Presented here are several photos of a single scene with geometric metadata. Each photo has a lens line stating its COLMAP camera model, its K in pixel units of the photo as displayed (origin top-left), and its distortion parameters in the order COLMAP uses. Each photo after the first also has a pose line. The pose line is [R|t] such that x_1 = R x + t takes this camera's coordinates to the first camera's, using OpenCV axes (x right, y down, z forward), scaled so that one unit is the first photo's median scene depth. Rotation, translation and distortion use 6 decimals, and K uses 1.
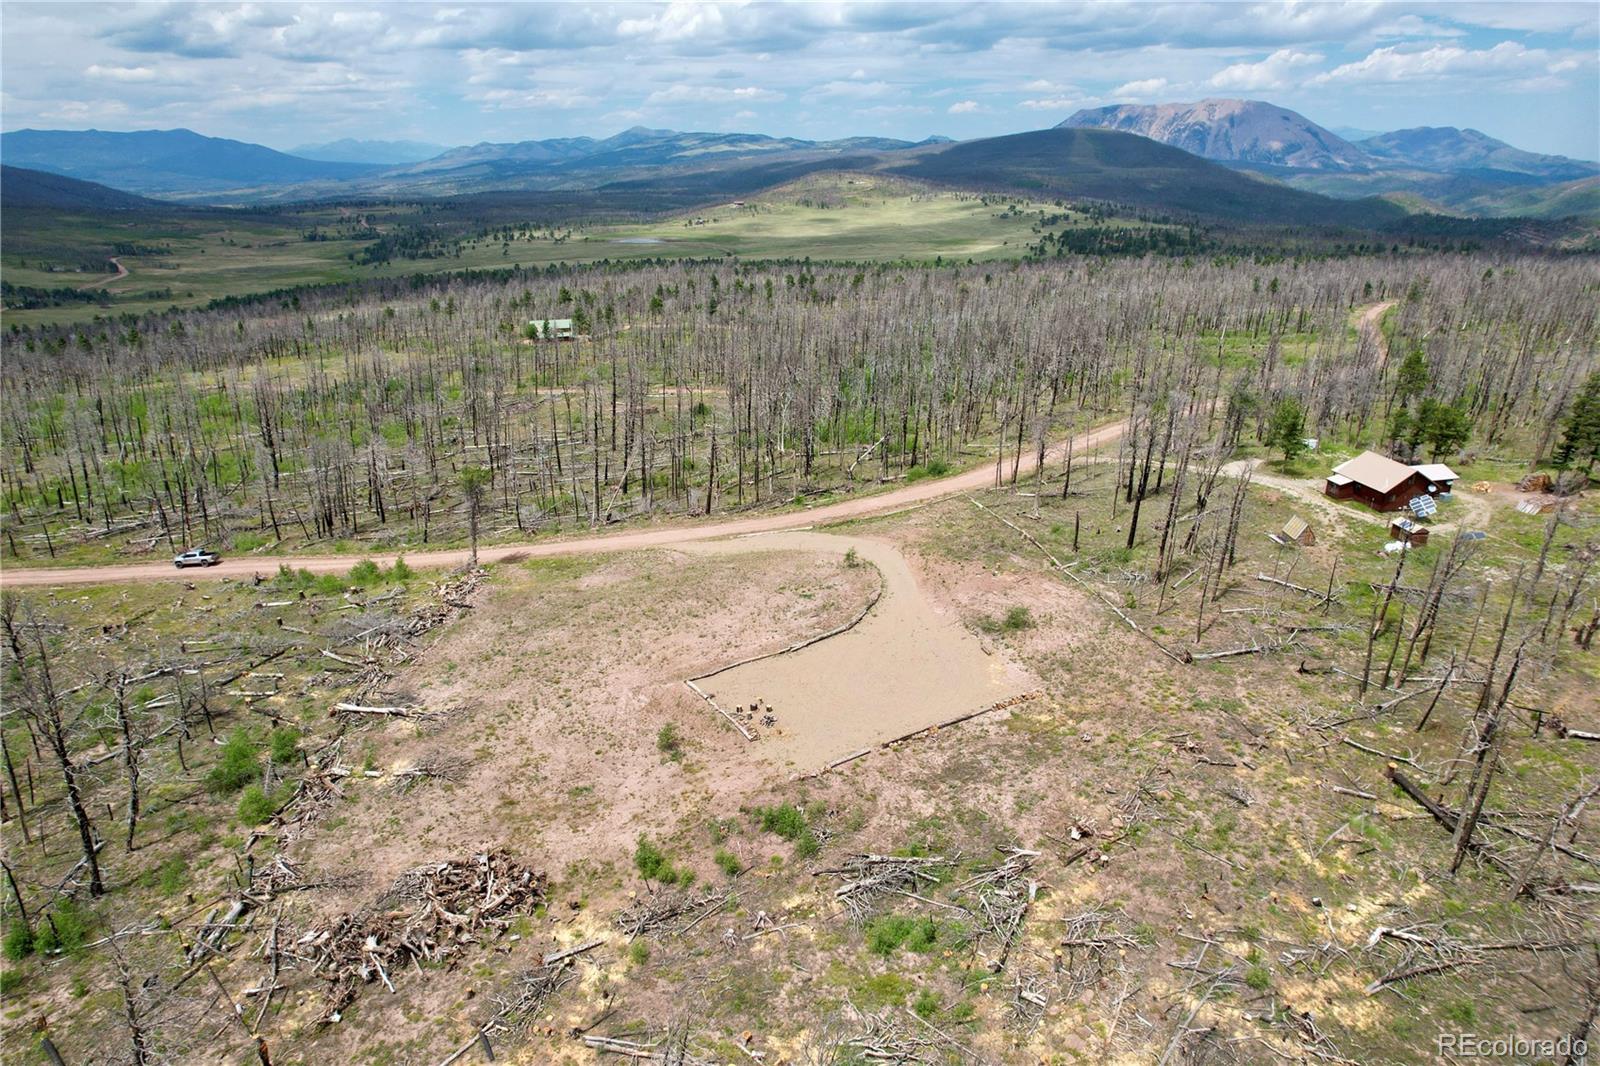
lens RADIAL K [[1017.3, 0, 797.4], [0, 1017.3, 528.6], [0, 0, 1]] dist [-0.037360, -0.000553]
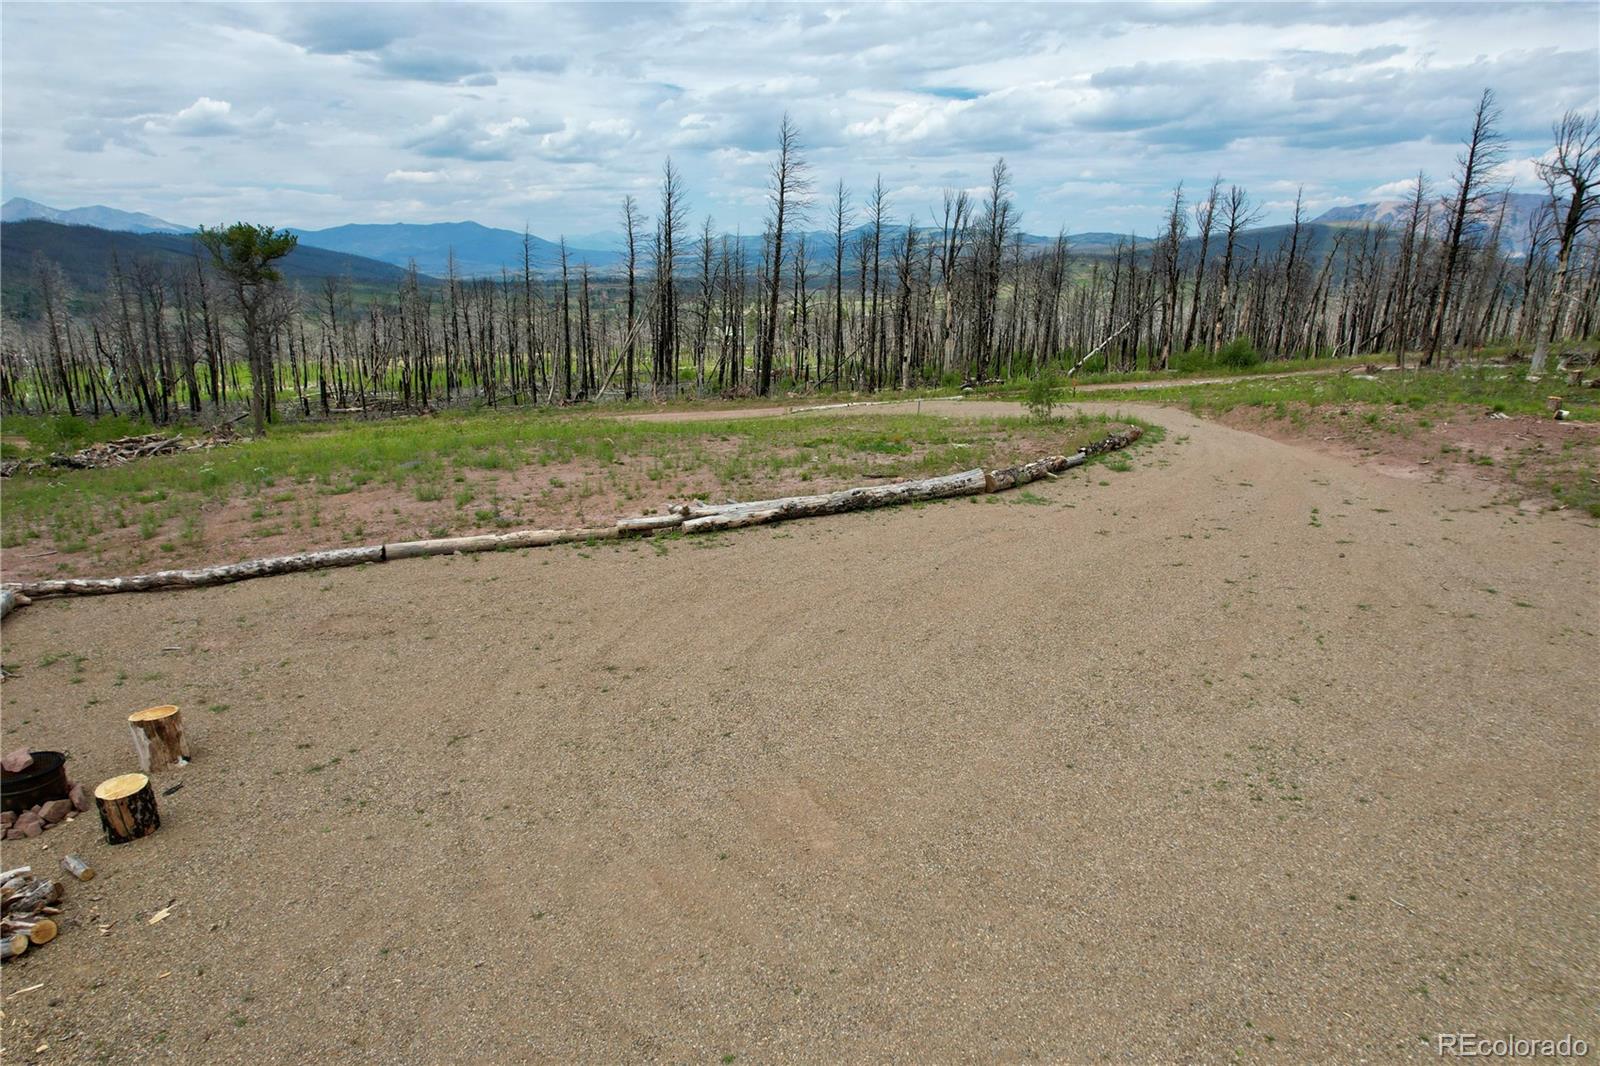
lens RADIAL K [[1010.1, 0, 808.4], [0, 1010.1, 537.3], [0, 0, 1]] dist [-0.080987, 0.068906]
pose [[0.978407, 0.071691, -0.193856, 0.055493], [-0.087318, 0.993480, -0.073297, 0.134148], [0.187338, 0.088642, 0.978288, 0.814727]]
